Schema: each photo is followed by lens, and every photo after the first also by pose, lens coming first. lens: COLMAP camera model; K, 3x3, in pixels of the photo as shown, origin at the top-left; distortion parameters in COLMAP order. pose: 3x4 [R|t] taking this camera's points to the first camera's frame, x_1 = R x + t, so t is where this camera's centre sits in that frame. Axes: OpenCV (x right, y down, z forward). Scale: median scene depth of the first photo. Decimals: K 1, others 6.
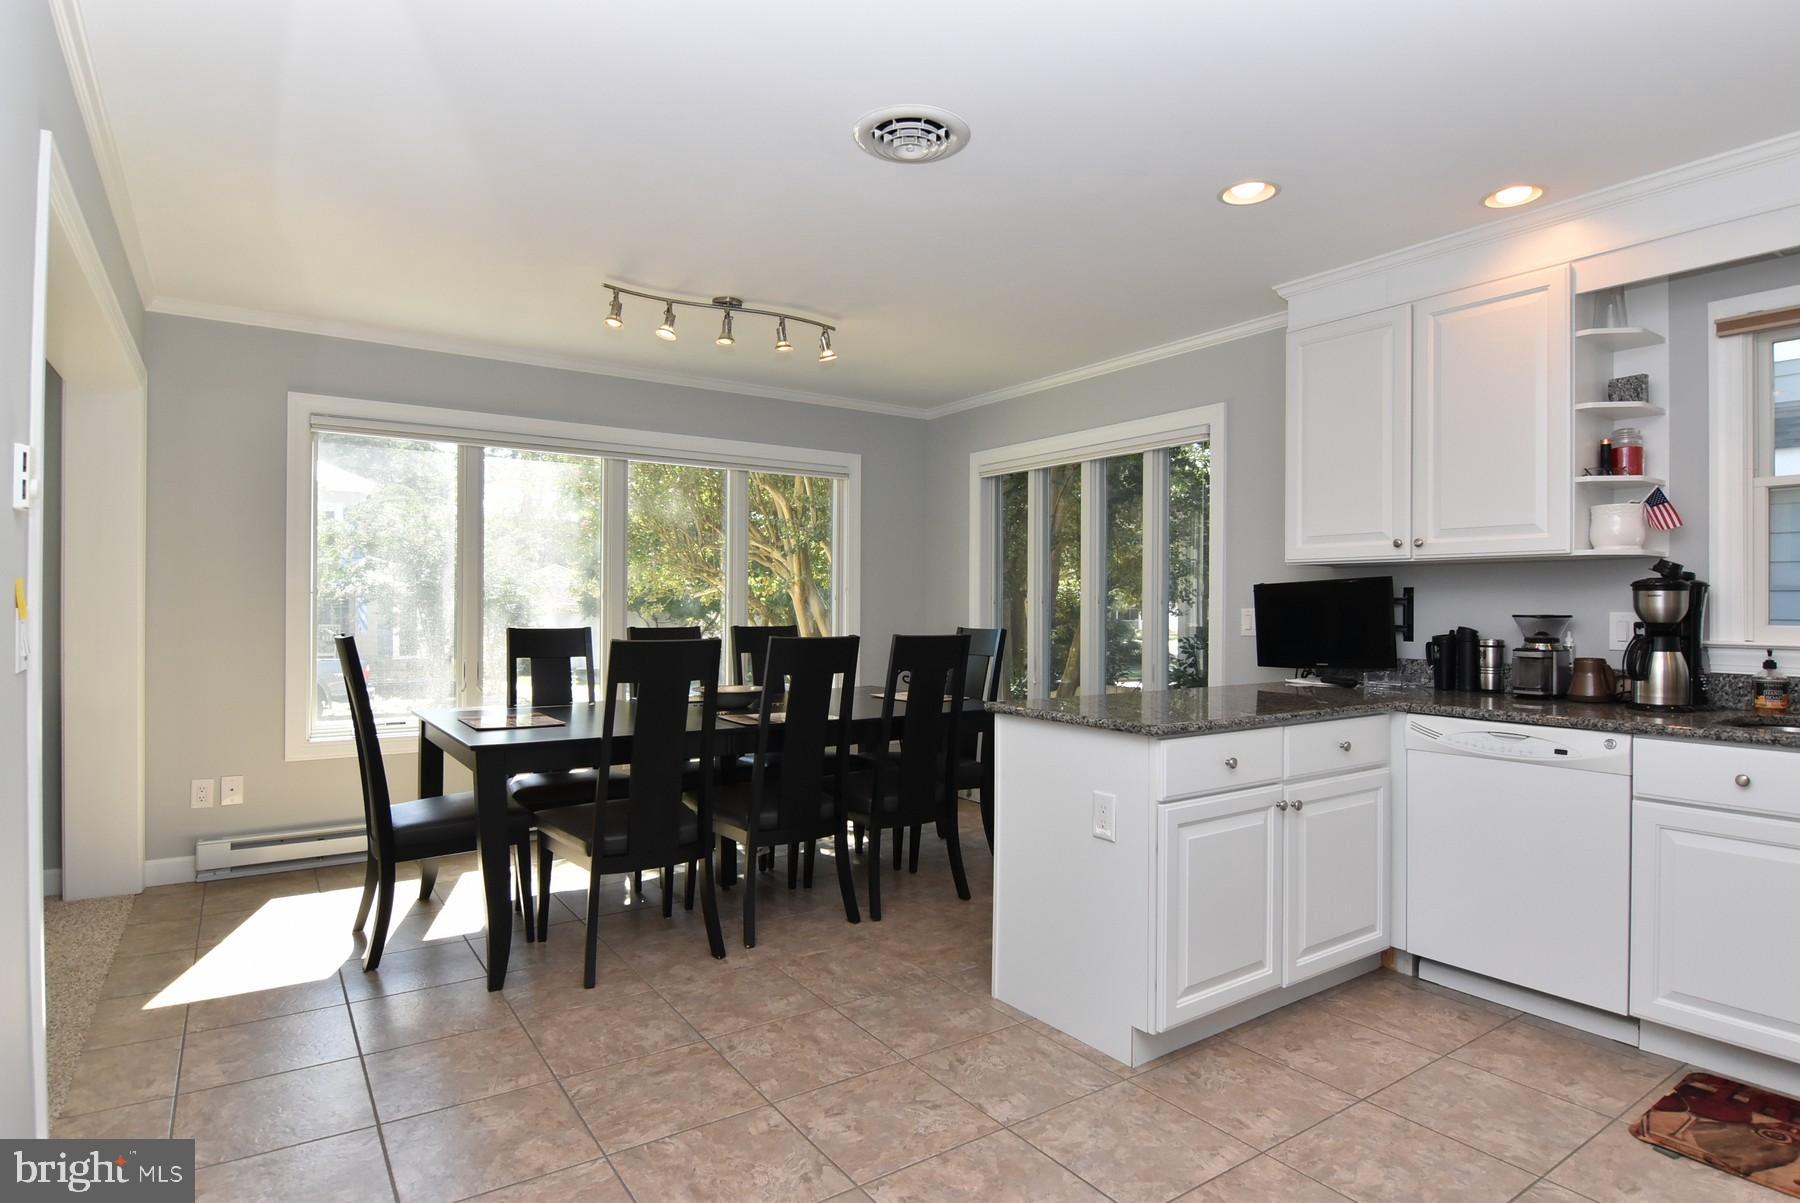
lens RADIAL K [[959.1, 0, 904.1], [0, 959.1, 603.5], [0, 0, 1]] dist [0.006301, -0.021879]
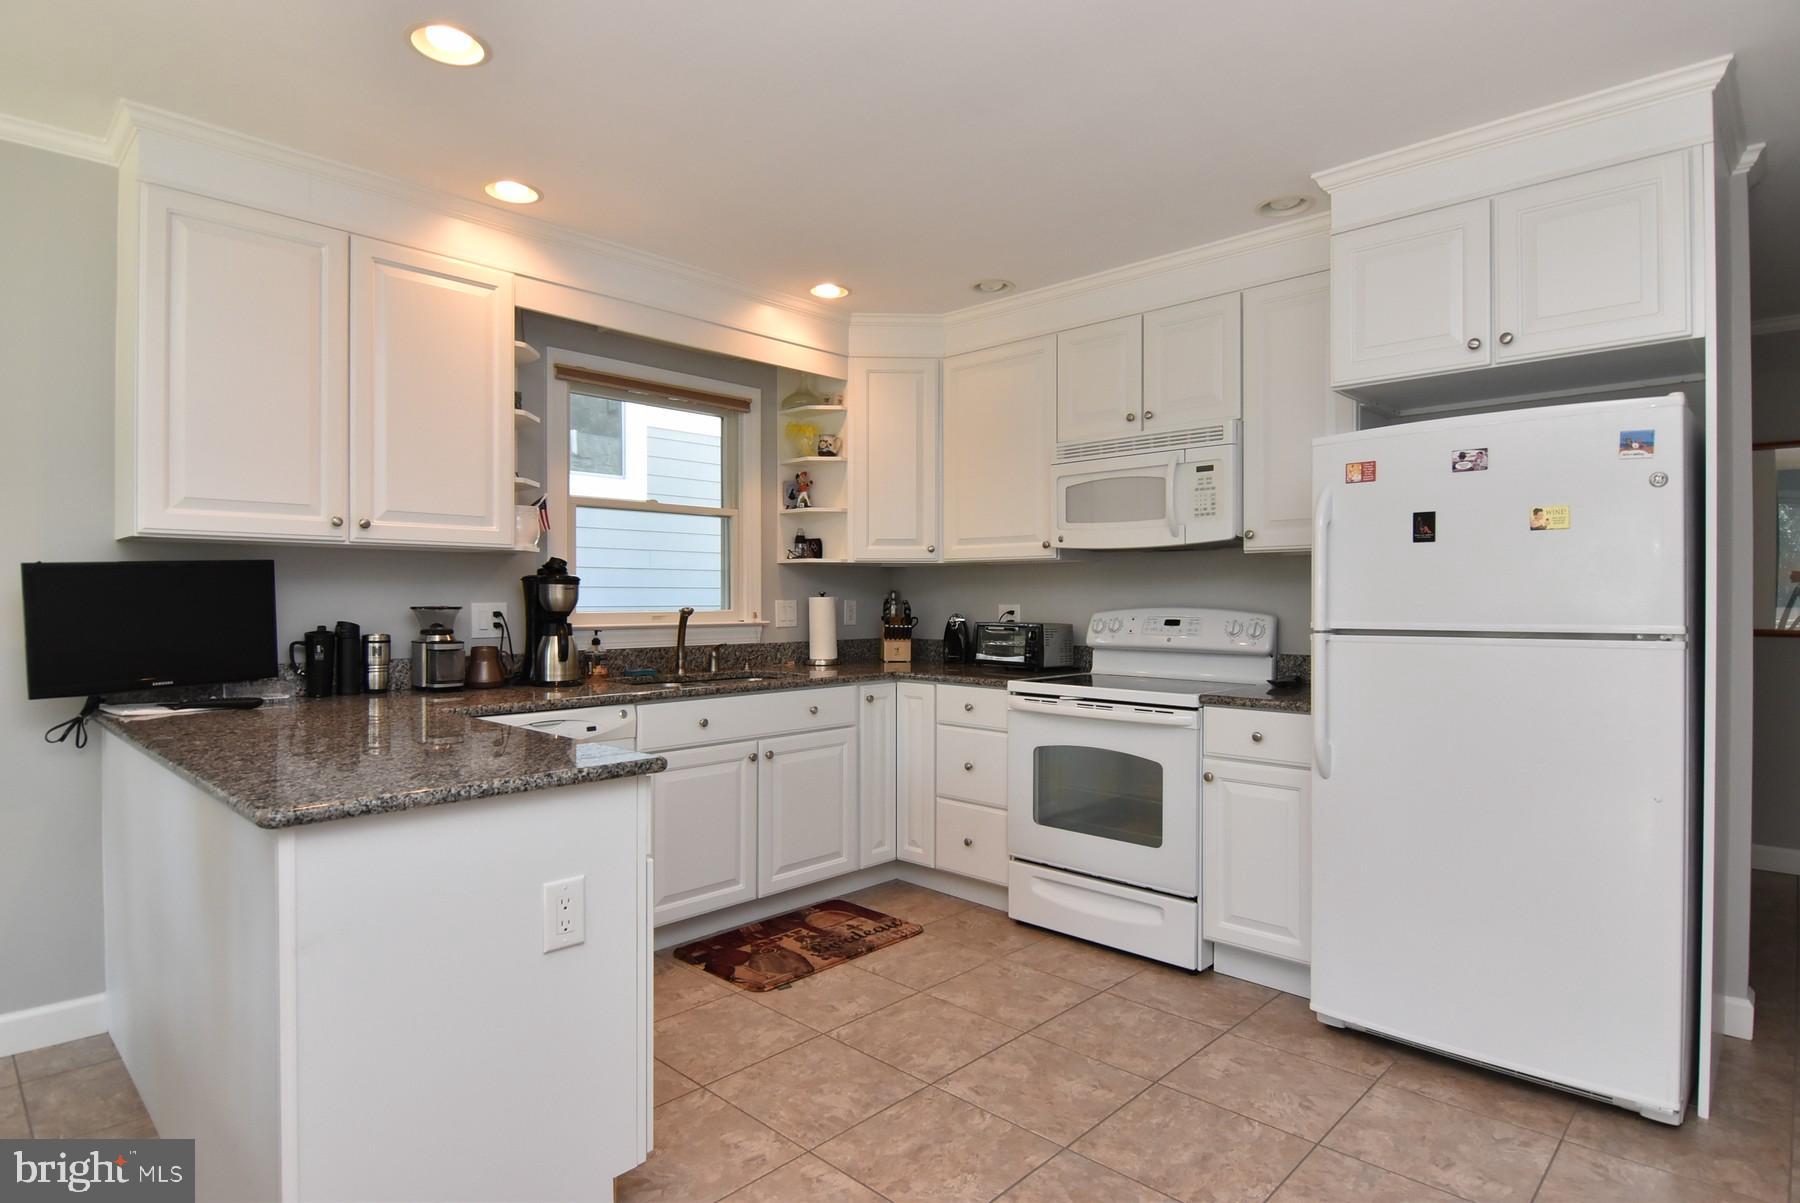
lens RADIAL K [[959.1, 0, 904.1], [0, 959.1, 603.5], [0, 0, 1]] dist [0.006301, -0.021879]
pose [[-0.210602, -0.012108, 0.977497, -0.344518], [-0.004175, 0.999925, 0.011486, -0.003879], [-0.977563, -0.001662, -0.210636, 0.626615]]
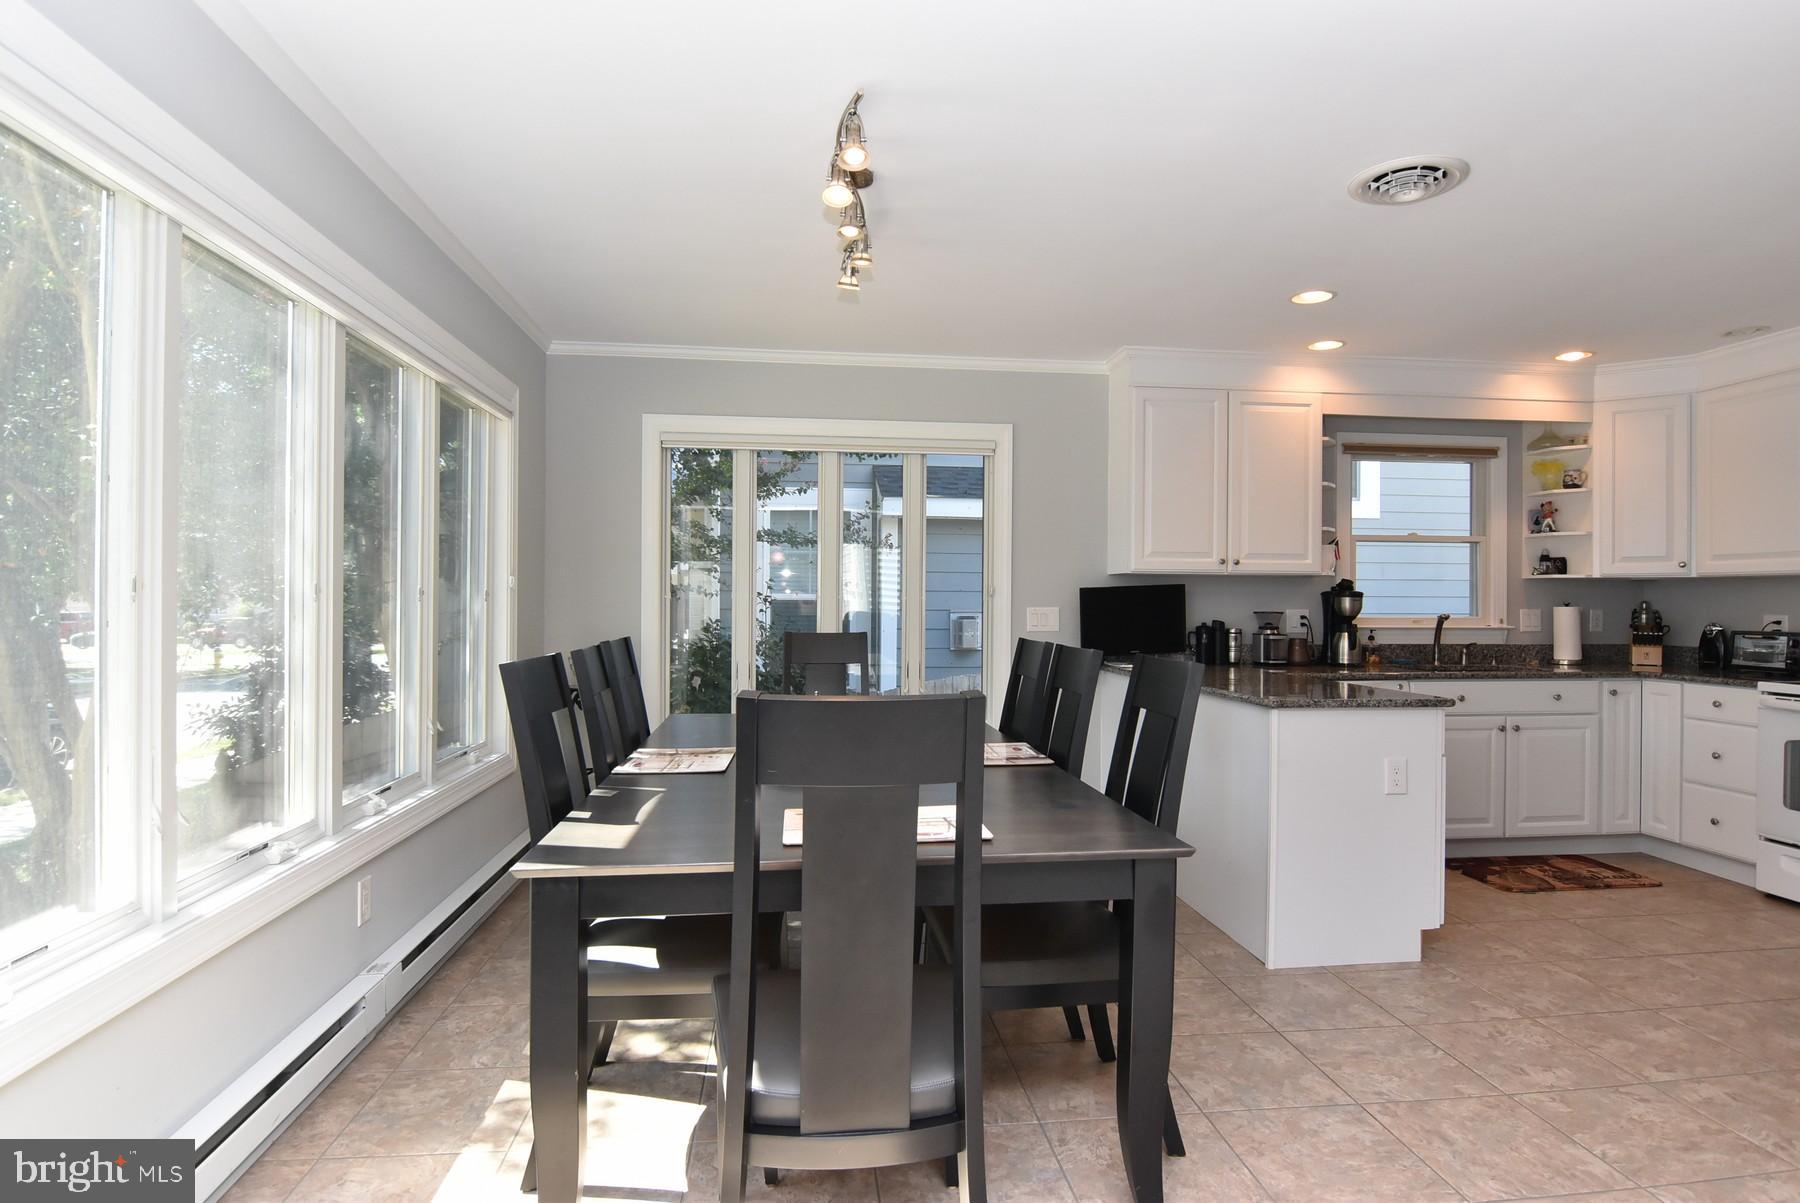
lens RADIAL K [[959.1, 0, 904.1], [0, 959.1, 603.5], [0, 0, 1]] dist [0.006301, -0.021879]
pose [[0.464542, -0.004199, 0.885541, -0.835638], [-0.004388, 0.999966, 0.007043, -0.008105], [-0.885540, -0.007158, 0.464507, 0.681567]]
